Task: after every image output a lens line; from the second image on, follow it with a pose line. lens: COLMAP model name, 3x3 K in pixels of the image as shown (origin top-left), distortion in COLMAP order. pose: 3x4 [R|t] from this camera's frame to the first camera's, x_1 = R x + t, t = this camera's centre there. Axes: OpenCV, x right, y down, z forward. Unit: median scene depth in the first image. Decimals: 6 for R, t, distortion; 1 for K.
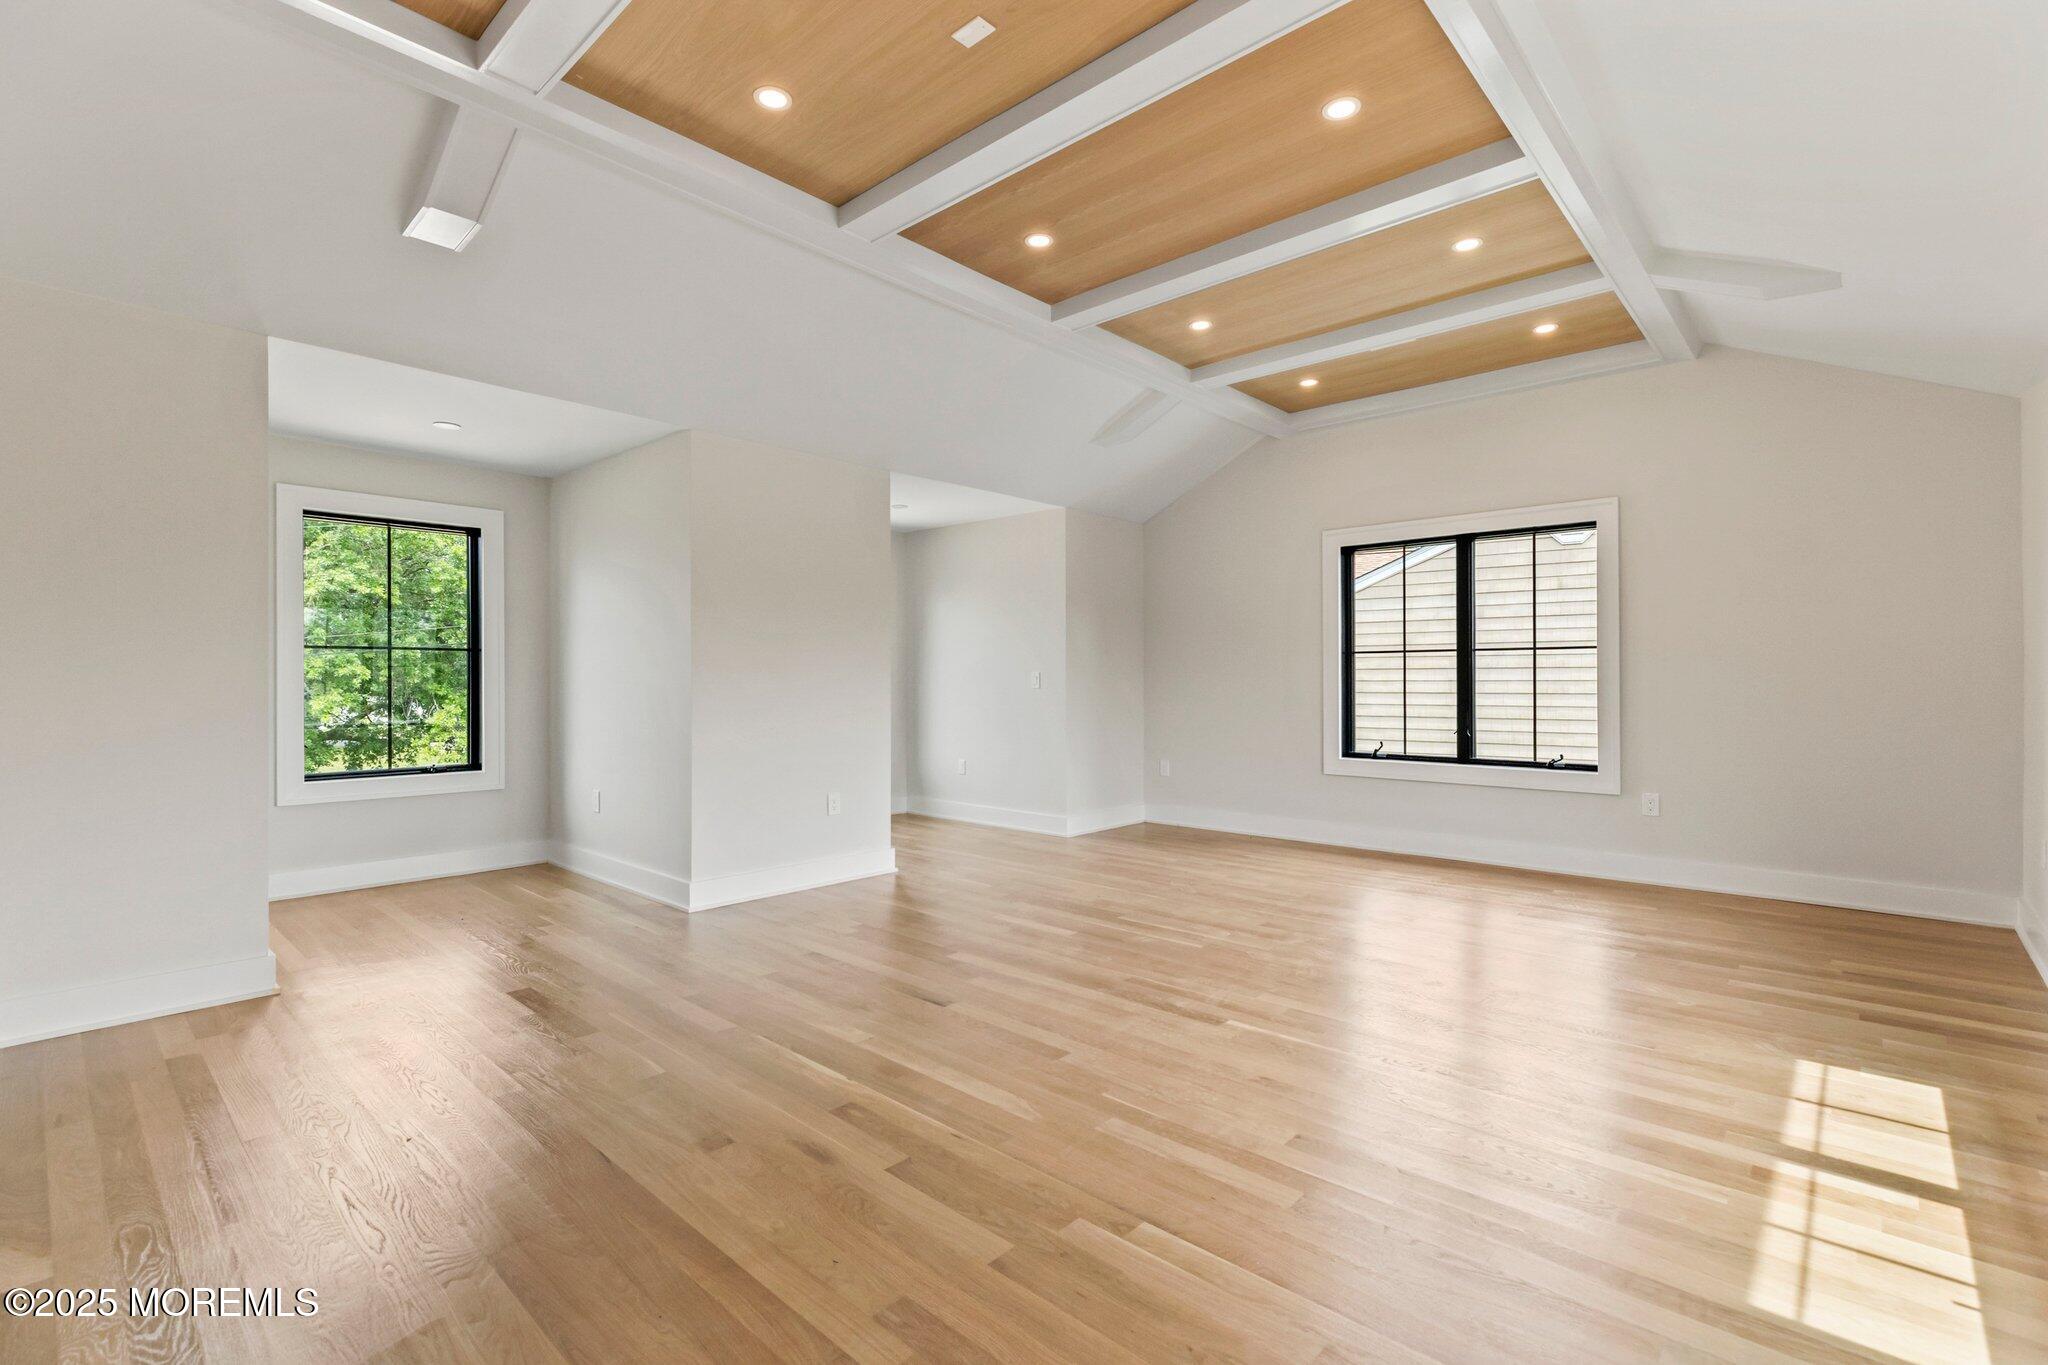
lens RADIAL K [[942.6, 0, 1024.0], [0, 942.6, 682.5], [0, 0, 1]] dist [0.048063, 0.000086]
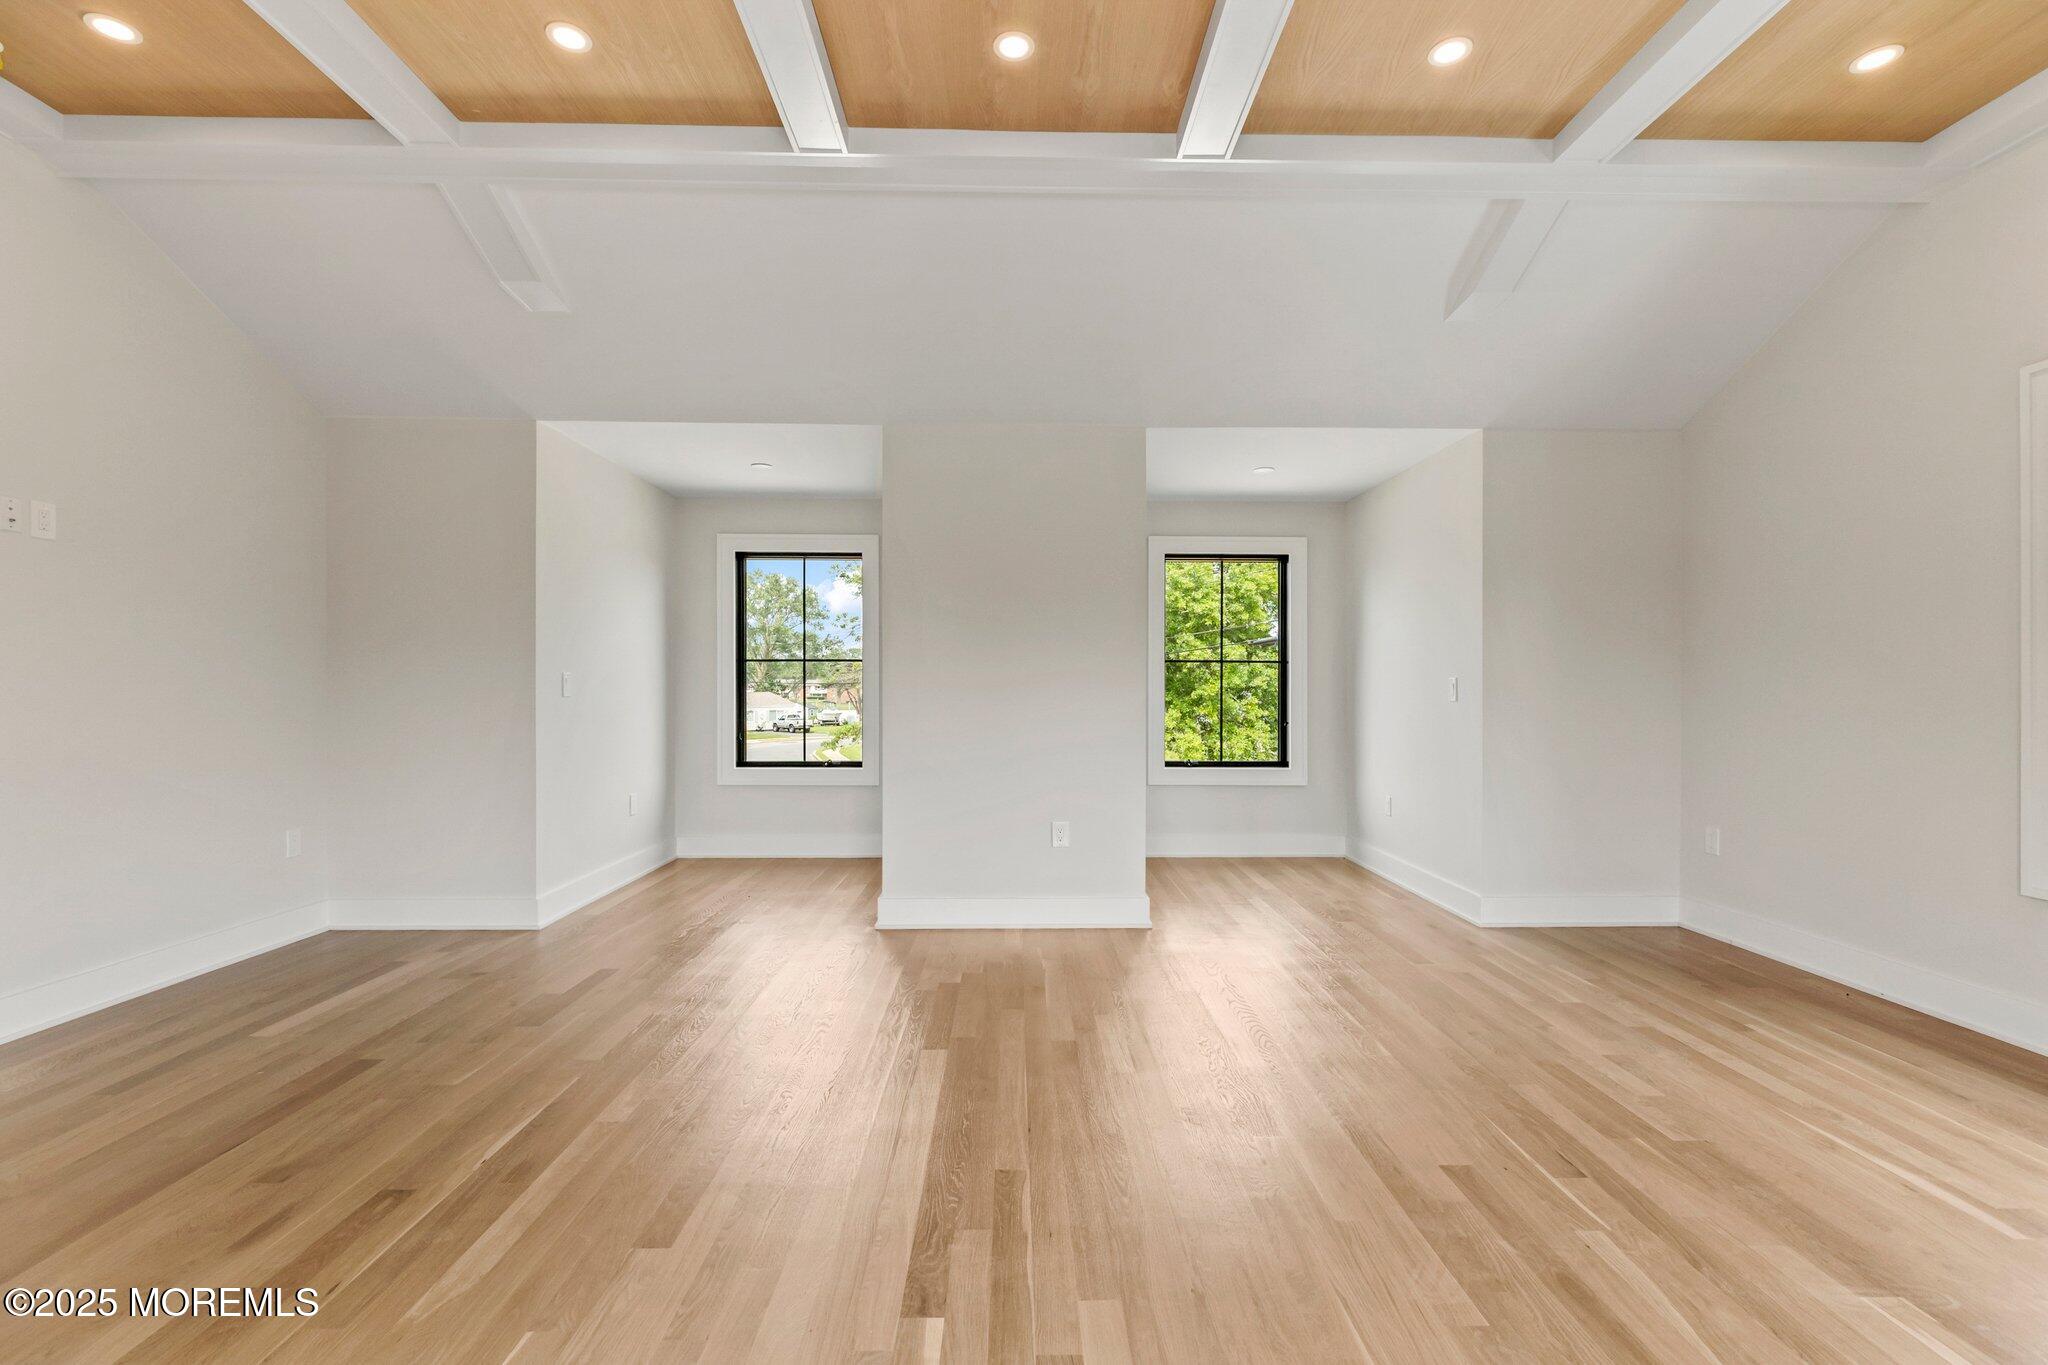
lens RADIAL K [[927.1, 0, 1026.8], [0, 927.1, 692.5], [0, 0, 1]] dist [-0.002175, 0.000059]
pose [[0.693986, 0.008960, -0.719932, 0.085024], [-0.008325, 0.999956, 0.004420, -0.000313], [0.719940, 0.002926, 0.694030, 0.090897]]
